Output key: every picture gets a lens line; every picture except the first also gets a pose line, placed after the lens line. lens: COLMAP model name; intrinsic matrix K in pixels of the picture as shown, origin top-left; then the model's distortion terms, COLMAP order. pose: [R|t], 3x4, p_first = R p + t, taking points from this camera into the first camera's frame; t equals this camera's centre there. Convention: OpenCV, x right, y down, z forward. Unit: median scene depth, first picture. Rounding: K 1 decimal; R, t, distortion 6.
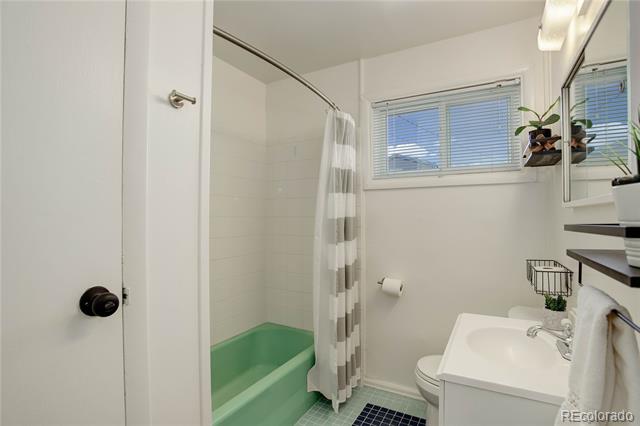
lens RADIAL K [[310.5, 0, 322.7], [0, 310.5, 215.0], [0, 0, 1]] dist [-0.028106, 0.010002]
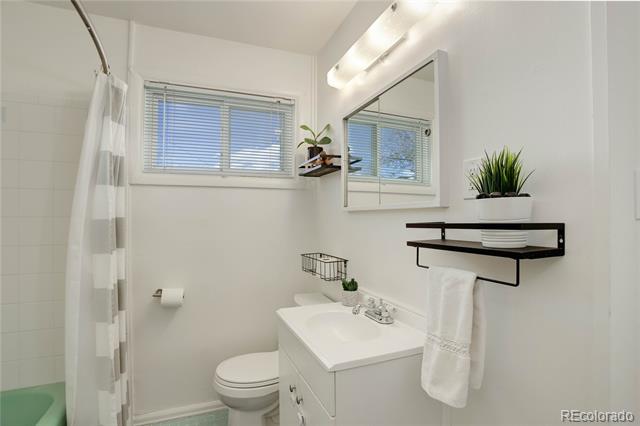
lens RADIAL K [[310.5, 0, 322.0], [0, 310.5, 216.4], [0, 0, 1]] dist [-0.028106, 0.010002]
pose [[0.670826, 0.007199, 0.741580, -0.159406], [-0.007639, 0.999967, -0.002796, 0.002279], [-0.741576, -0.003789, 0.670859, 0.116906]]
